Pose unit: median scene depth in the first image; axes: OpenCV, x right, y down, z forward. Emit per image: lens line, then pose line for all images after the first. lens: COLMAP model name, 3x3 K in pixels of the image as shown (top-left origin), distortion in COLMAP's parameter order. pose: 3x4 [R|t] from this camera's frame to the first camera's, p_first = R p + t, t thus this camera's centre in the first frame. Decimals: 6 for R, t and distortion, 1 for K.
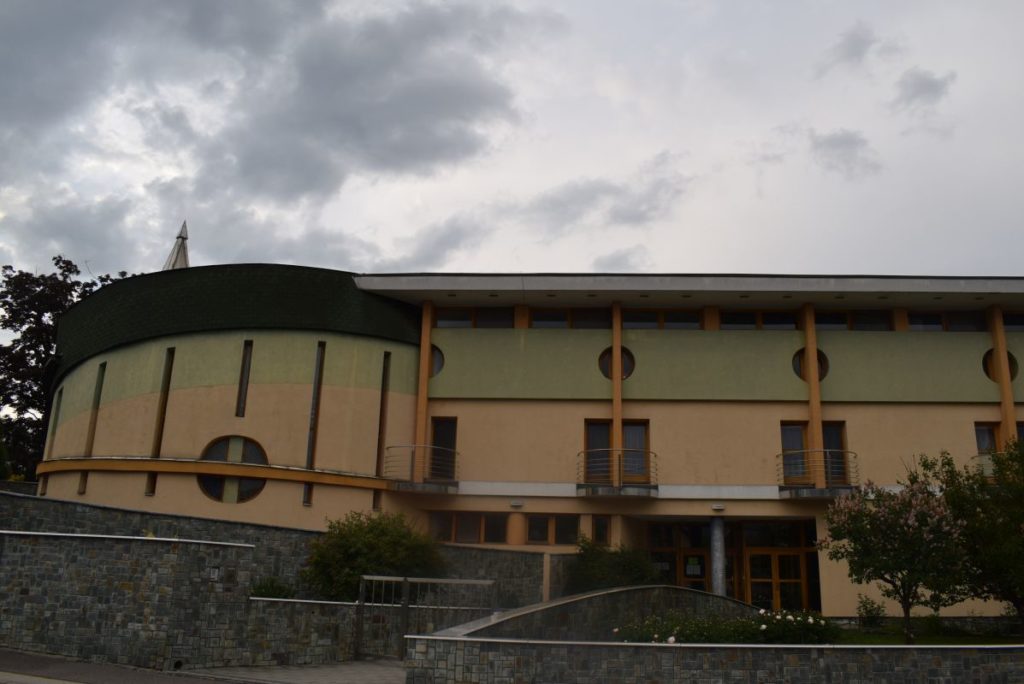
lens RADIAL K [[811.0, 0, 512.0], [0, 811.0, 342.0], [0, 0, 1]] dist [-0.087826, 0.009508]
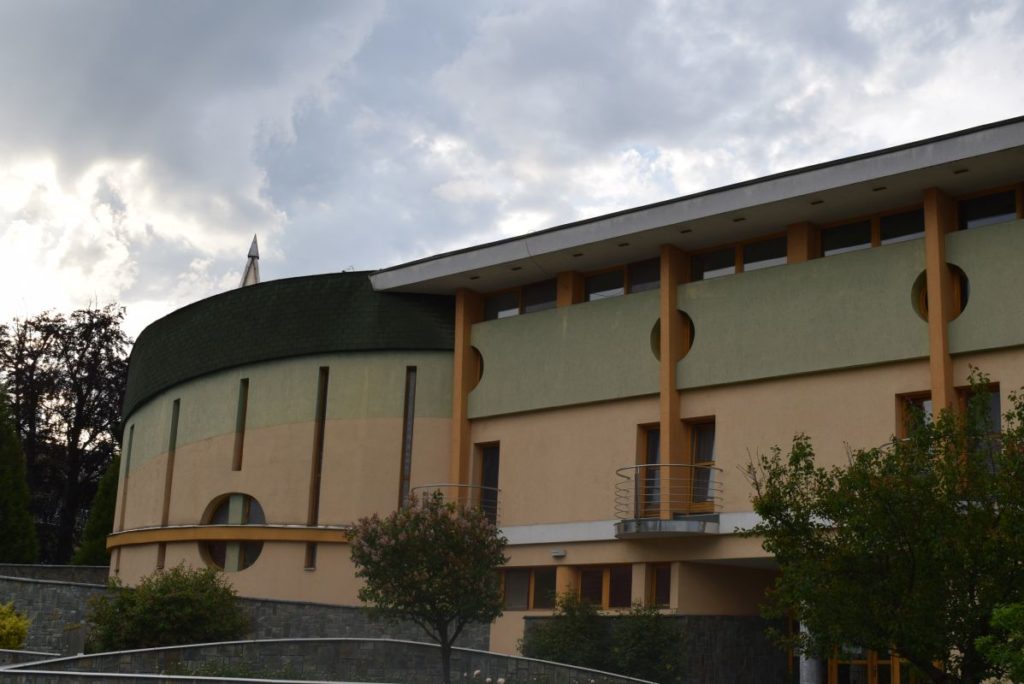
lens RADIAL K [[1495.6, 0, 512.0], [0, 1495.6, 342.0], [0, 0, 1]] dist [-0.004474, -0.014964]
pose [[0.774603, -0.141606, -0.616391, 0.840755], [0.158007, 0.987035, -0.028193, 0.047046], [0.612393, -0.075555, 0.786935, -0.056618]]
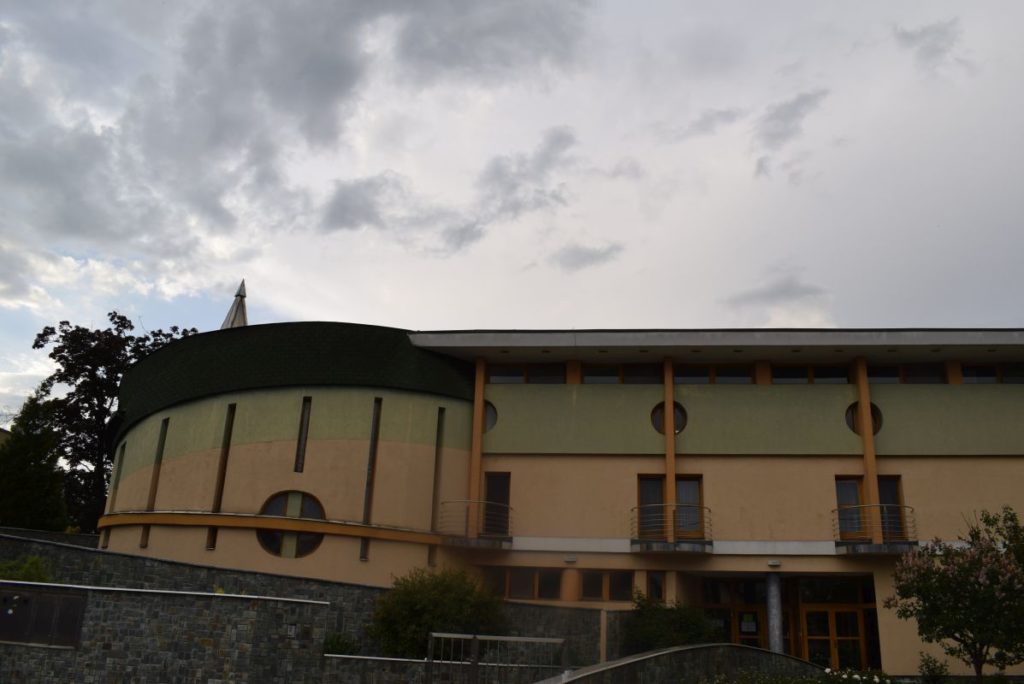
lens RADIAL K [[811.0, 0, 512.0], [0, 811.0, 342.0], [0, 0, 1]] dist [-0.087826, 0.009508]
pose [[0.999011, -0.005928, -0.044075, -0.021850], [0.003167, 0.998043, -0.062453, -0.006507], [0.044359, 0.062252, 0.997074, -0.014244]]
